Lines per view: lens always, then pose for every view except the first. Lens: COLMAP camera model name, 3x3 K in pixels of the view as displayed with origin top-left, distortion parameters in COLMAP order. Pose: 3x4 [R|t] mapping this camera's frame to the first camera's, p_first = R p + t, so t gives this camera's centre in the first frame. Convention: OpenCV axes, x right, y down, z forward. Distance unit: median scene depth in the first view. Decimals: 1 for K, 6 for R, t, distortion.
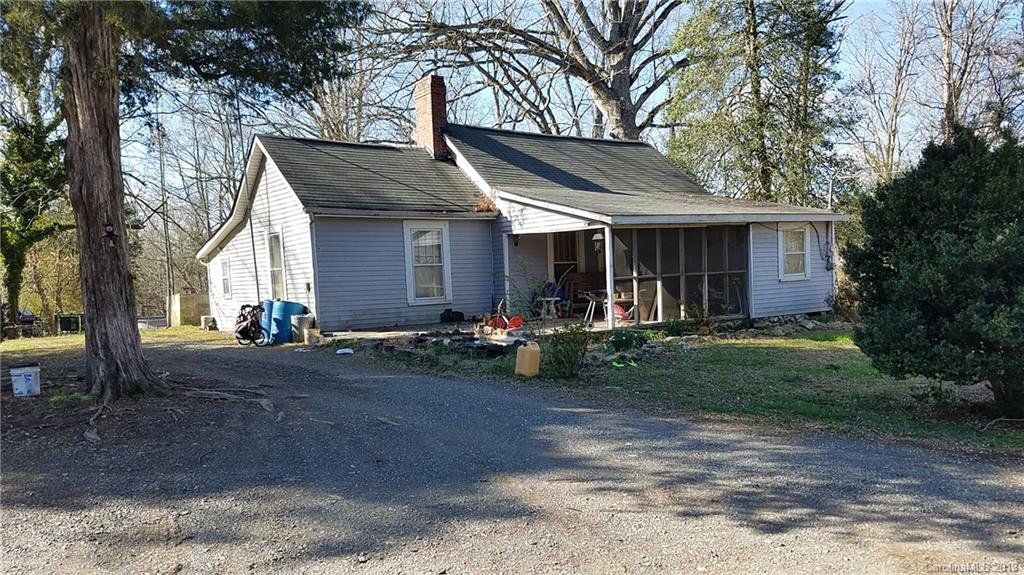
lens RADIAL K [[947.4, 0, 515.6], [0, 947.4, 341.8], [0, 0, 1]] dist [0.352136, -0.845705]
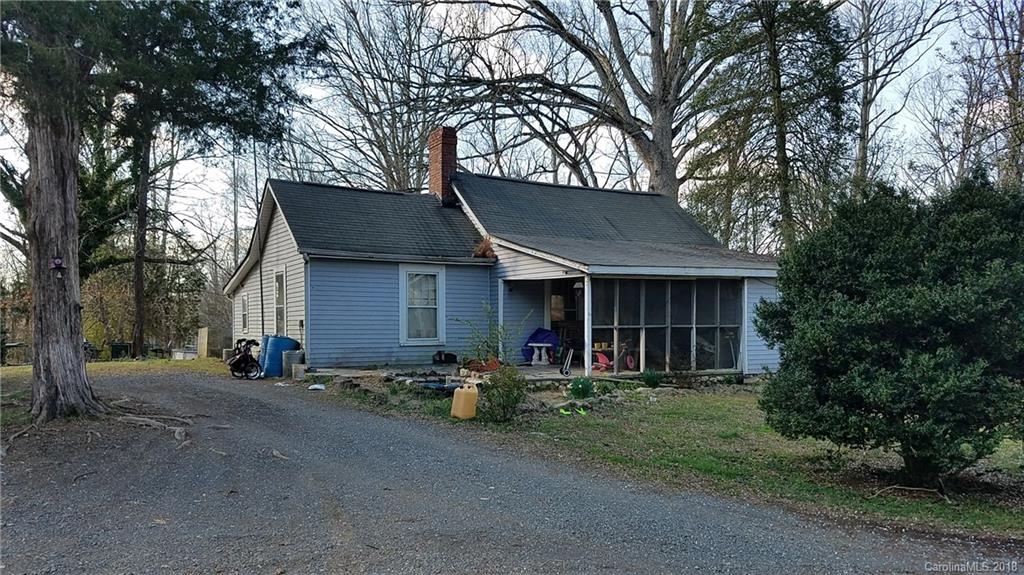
lens RADIAL K [[947.4, 0, 515.6], [0, 947.4, 341.8], [0, 0, 1]] dist [0.352136, -0.845705]
pose [[0.991581, 0.041757, -0.122572, 0.143083], [-0.047719, 0.997796, -0.046113, -0.000908], [0.120376, 0.051574, 0.991388, -0.002506]]
